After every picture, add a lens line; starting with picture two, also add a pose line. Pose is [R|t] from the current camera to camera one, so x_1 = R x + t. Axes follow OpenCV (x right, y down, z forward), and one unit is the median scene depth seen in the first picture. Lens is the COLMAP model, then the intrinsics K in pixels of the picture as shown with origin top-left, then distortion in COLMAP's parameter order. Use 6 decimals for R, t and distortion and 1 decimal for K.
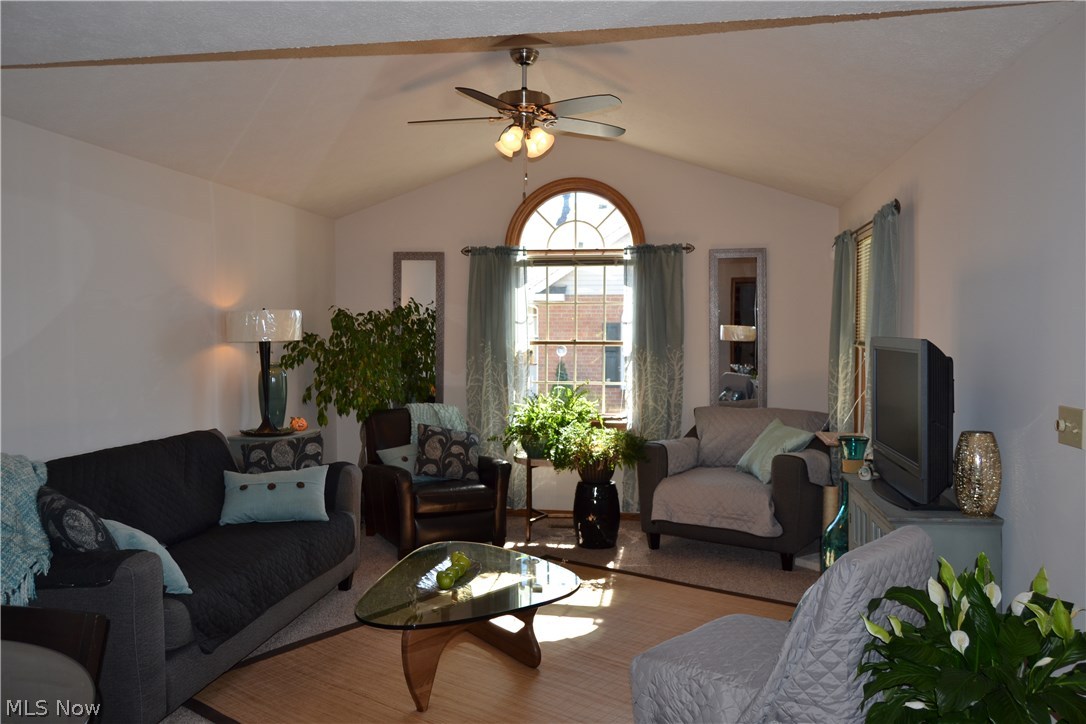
lens RADIAL K [[843.3, 0, 539.6], [0, 843.3, 361.5], [0, 0, 1]] dist [-0.025789, 0.015321]
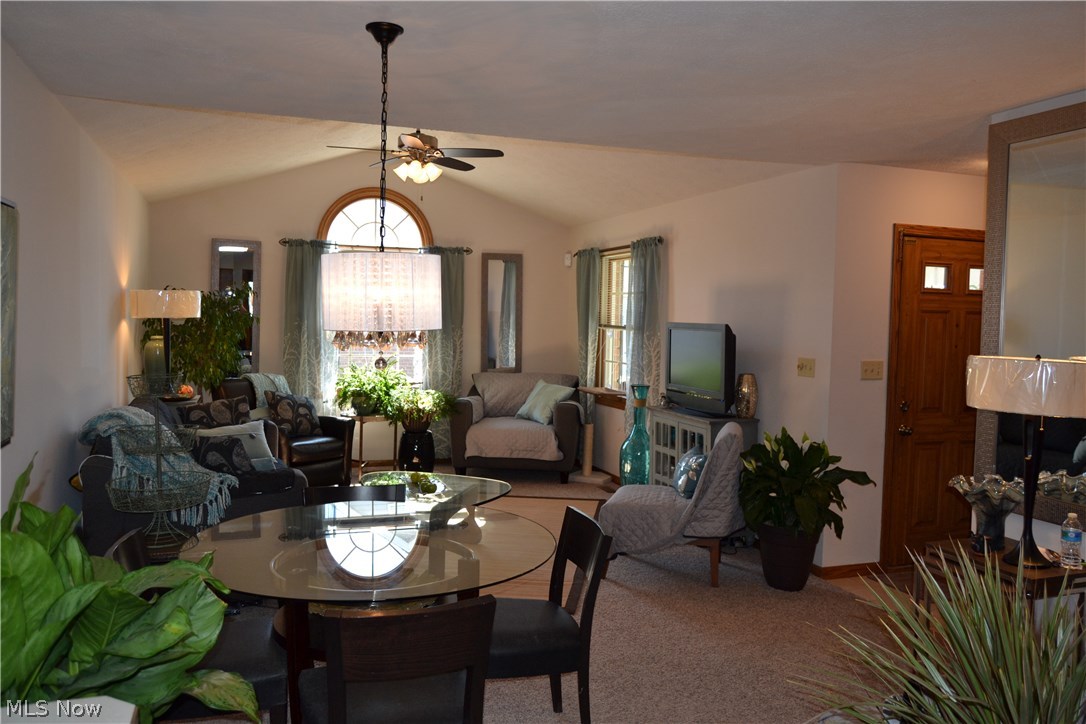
lens RADIAL K [[843.3, 0, 535.2], [0, 843.3, 361.5], [0, 0, 1]] dist [-0.025789, 0.015321]
pose [[0.873994, -0.008347, 0.485865, -0.390369], [-0.002519, 0.999761, 0.021708, 0.007926], [-0.485930, -0.020196, 0.873764, -0.201766]]
